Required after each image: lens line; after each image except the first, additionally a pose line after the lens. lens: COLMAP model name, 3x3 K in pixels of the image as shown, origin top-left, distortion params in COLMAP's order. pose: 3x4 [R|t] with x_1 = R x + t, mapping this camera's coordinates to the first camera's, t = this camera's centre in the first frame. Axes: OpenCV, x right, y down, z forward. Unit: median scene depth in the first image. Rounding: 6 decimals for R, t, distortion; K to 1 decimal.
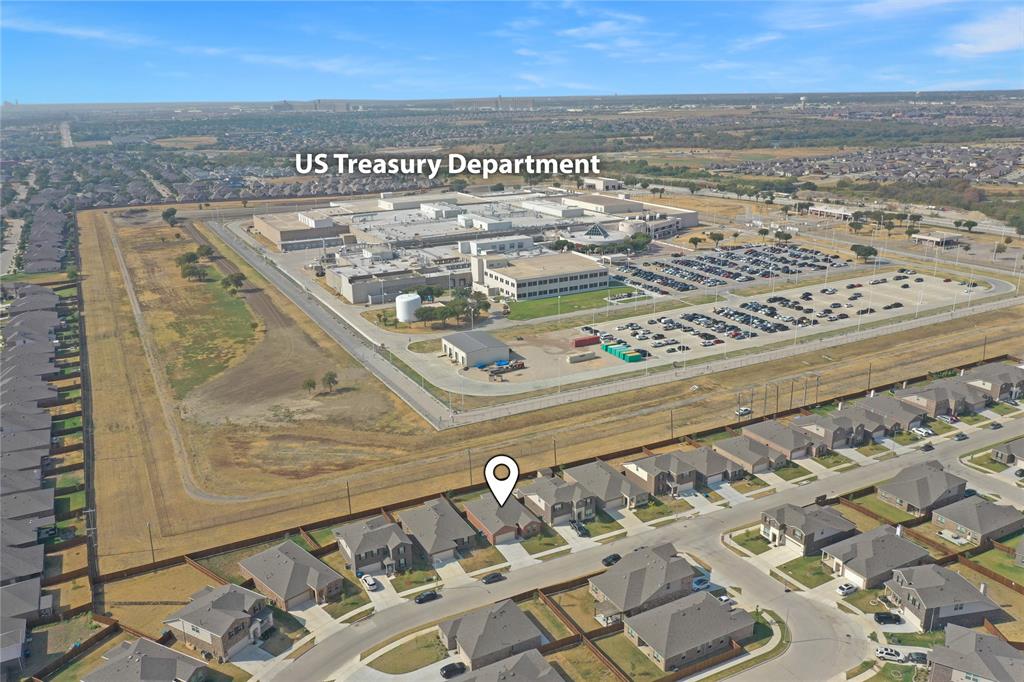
lens RADIAL K [[806.0, 0, 515.1], [0, 806.0, 350.7], [0, 0, 1]] dist [-0.000446, 0.005393]
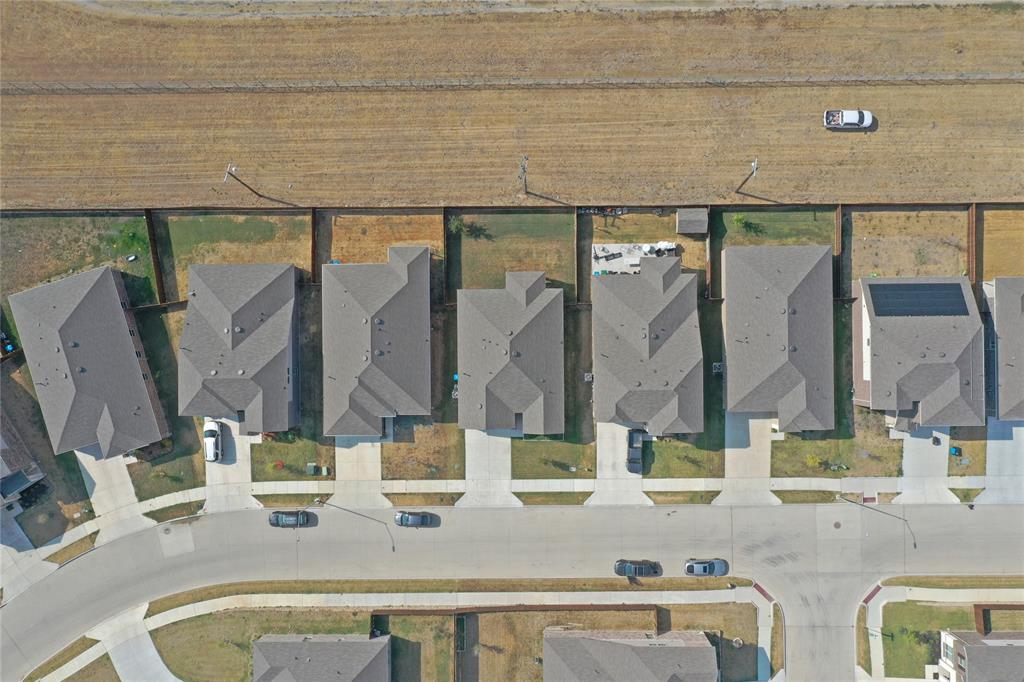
lens RADIAL K [[806.0, 0, 512.4], [0, 806.0, 344.2], [0, 0, 1]] dist [-0.000446, 0.005393]
pose [[0.884944, 0.465531, -0.012398, -0.010108], [-0.131843, 0.275980, 0.952078, -0.177706], [0.446644, -0.840901, 0.305604, 0.566776]]
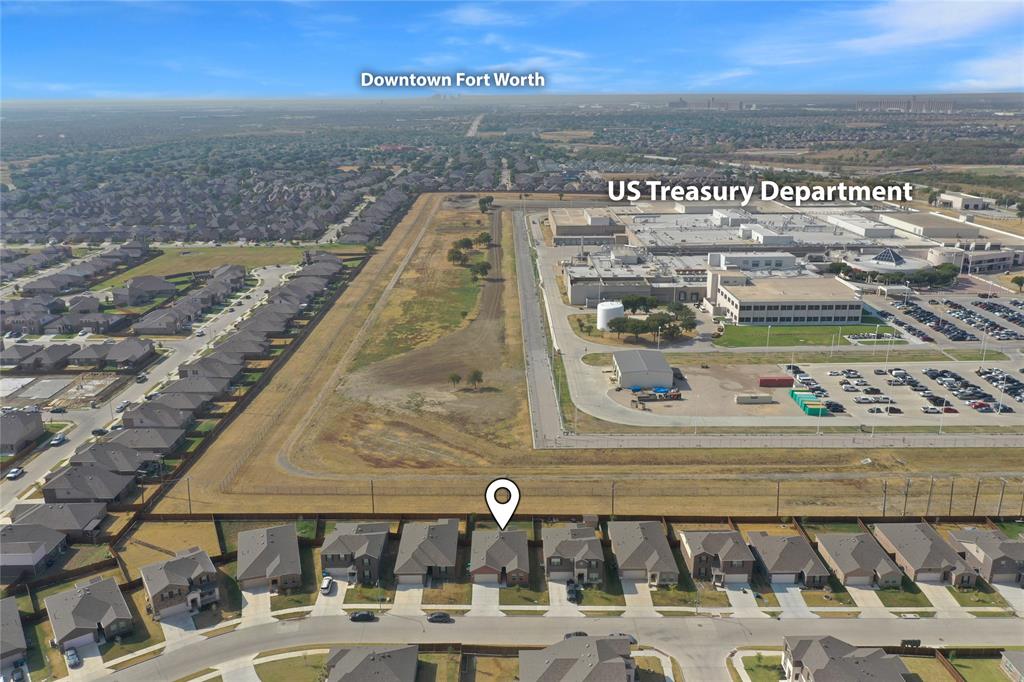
lens RADIAL K [[806.0, 0, 512.6], [0, 806.0, 349.8], [0, 0, 1]] dist [-0.000446, 0.005393]
pose [[0.888012, 0.149869, -0.434712, 0.237283], [-0.149208, 0.988155, 0.035873, -0.039284], [0.434939, 0.033007, 0.899855, 0.115270]]
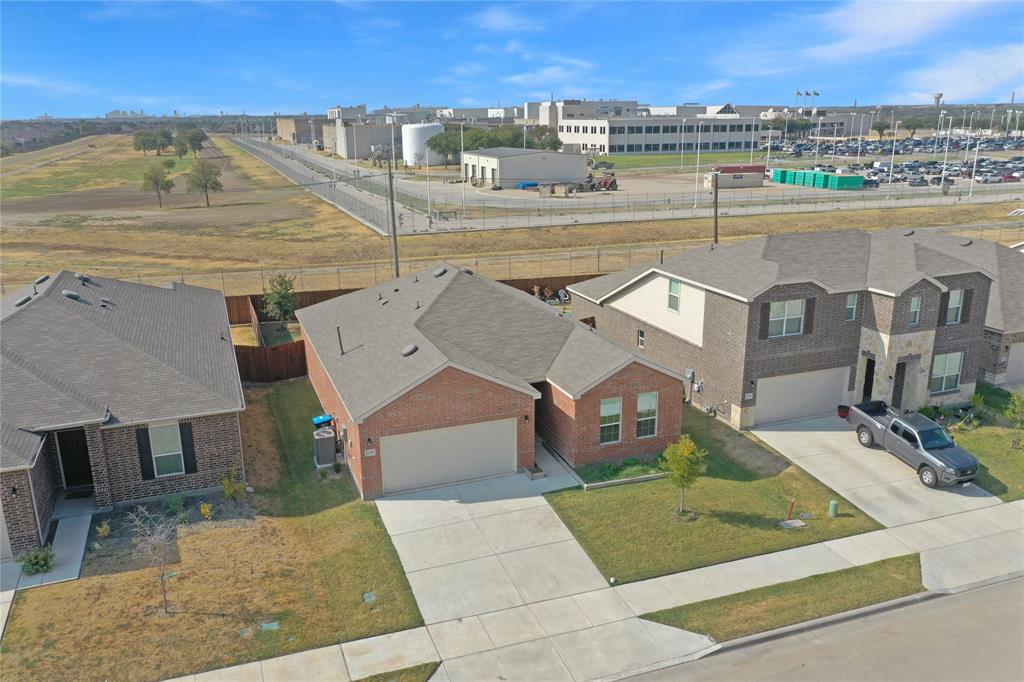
lens RADIAL K [[806.0, 0, 511.0], [0, 806.0, 341.2], [0, 0, 1]] dist [-0.000446, 0.005393]
pose [[0.992082, 0.039685, -0.119157, 0.010195], [-0.043881, 0.998498, -0.032800, 0.136523], [0.117676, 0.037769, 0.992334, 0.540175]]
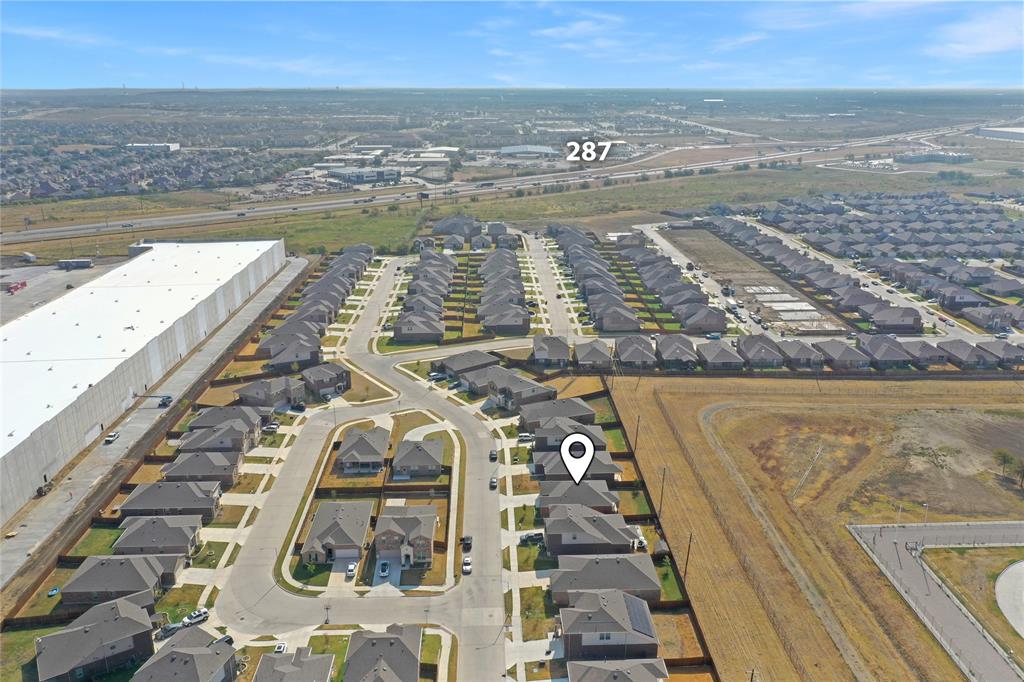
lens RADIAL K [[806.0, 0, 506.7], [0, 806.0, 332.6], [0, 0, 1]] dist [-0.000446, 0.005393]
pose [[-0.447410, 0.282832, -0.848428, 0.538448], [-0.262872, 0.865180, 0.427039, -0.250137], [0.854823, 0.414090, -0.312741, 0.765388]]
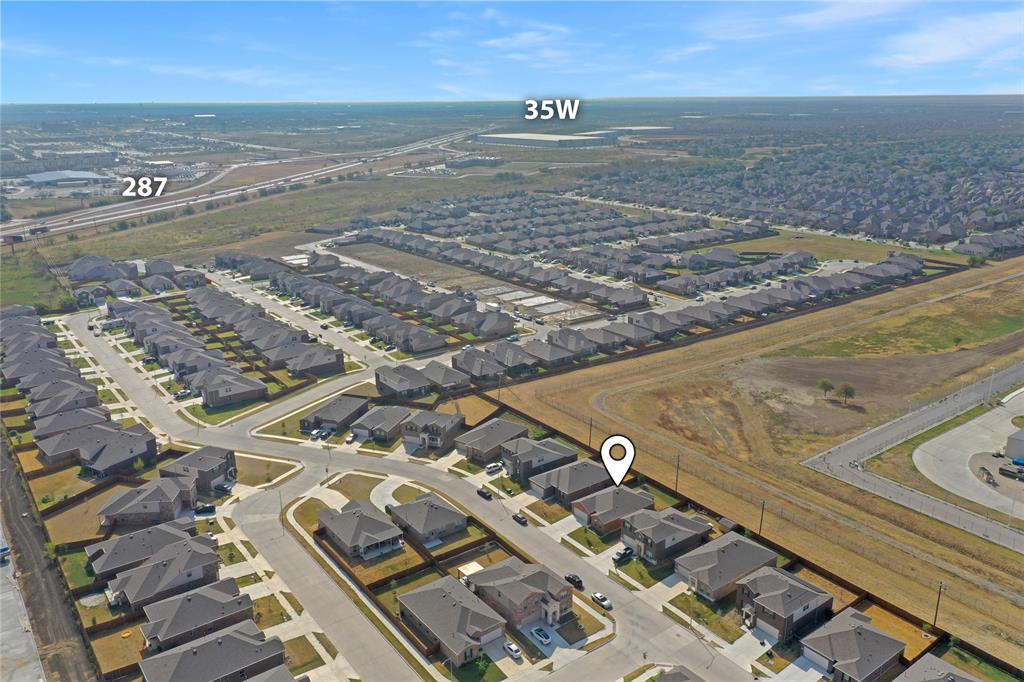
lens RADIAL K [[806.0, 0, 507.2], [0, 806.0, 343.9], [0, 0, 1]] dist [-0.000446, 0.005393]
pose [[0.149196, 0.308078, -0.939590, 0.563195], [-0.297927, 0.920073, 0.254372, -0.132461], [0.942857, 0.241978, 0.229056, 0.392616]]
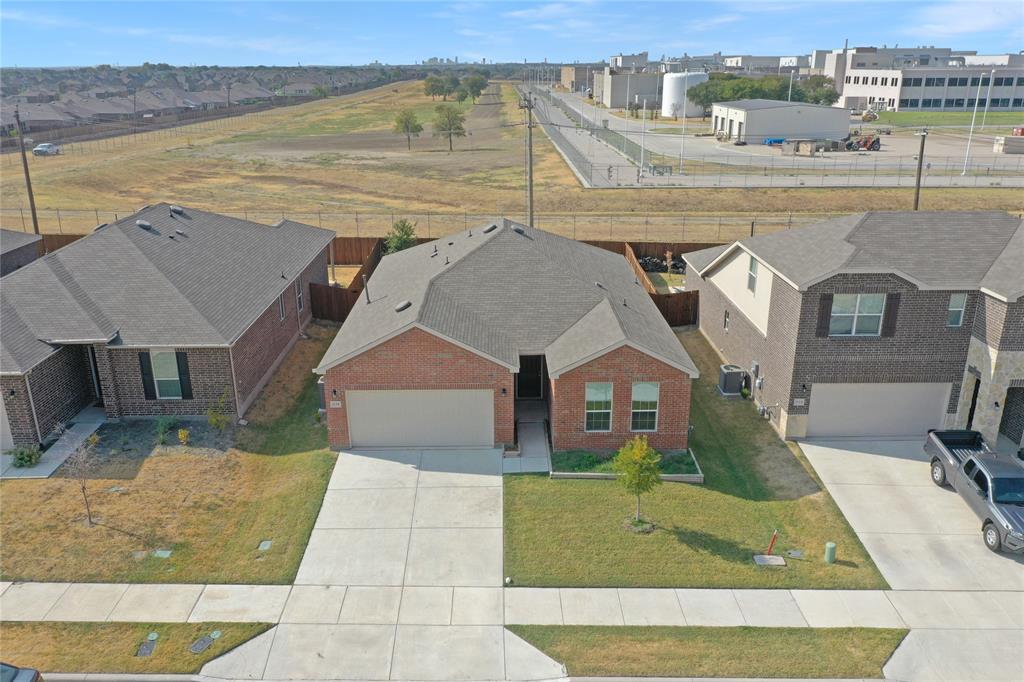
lens RADIAL K [[806.0, 0, 511.7], [0, 806.0, 339.1], [0, 0, 1]] dist [-0.000446, 0.005393]
pose [[0.888494, 0.159214, -0.430384, 0.040067], [-0.150015, 0.987126, 0.055477, 0.131465], [0.433676, 0.015273, 0.900940, 0.555909]]
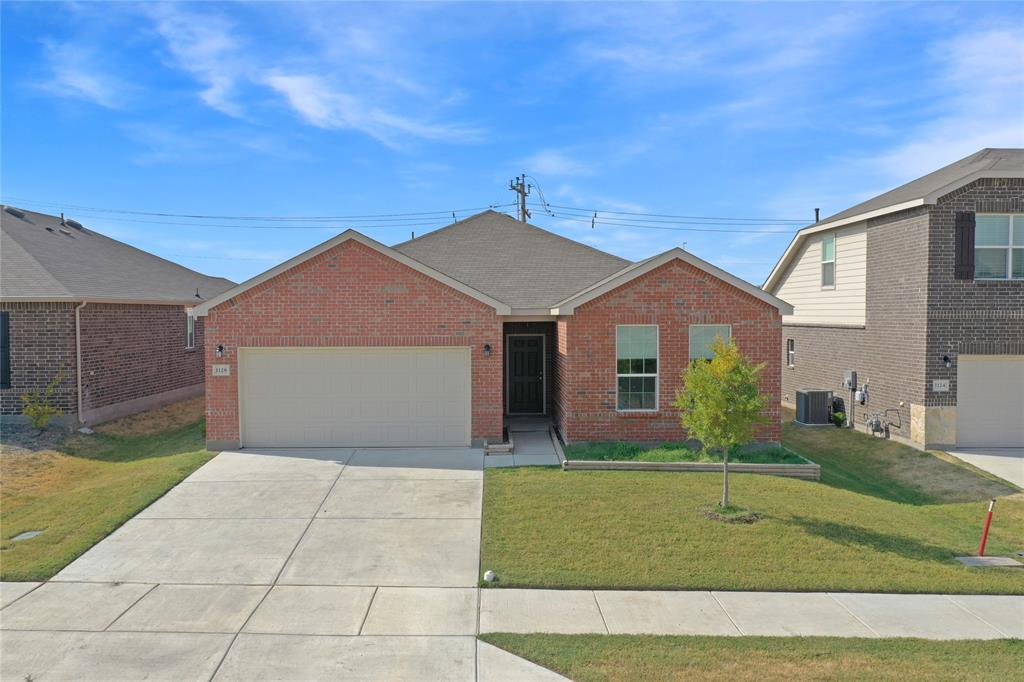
lens RADIAL K [[806.0, 0, 511.7], [0, 806.0, 339.4], [0, 0, 1]] dist [-0.000446, 0.005393]
pose [[0.892647, 0.027323, -0.449927, 0.028645], [-0.149086, 0.959881, -0.237492, 0.155537], [0.425387, 0.279074, 0.860908, 0.588464]]
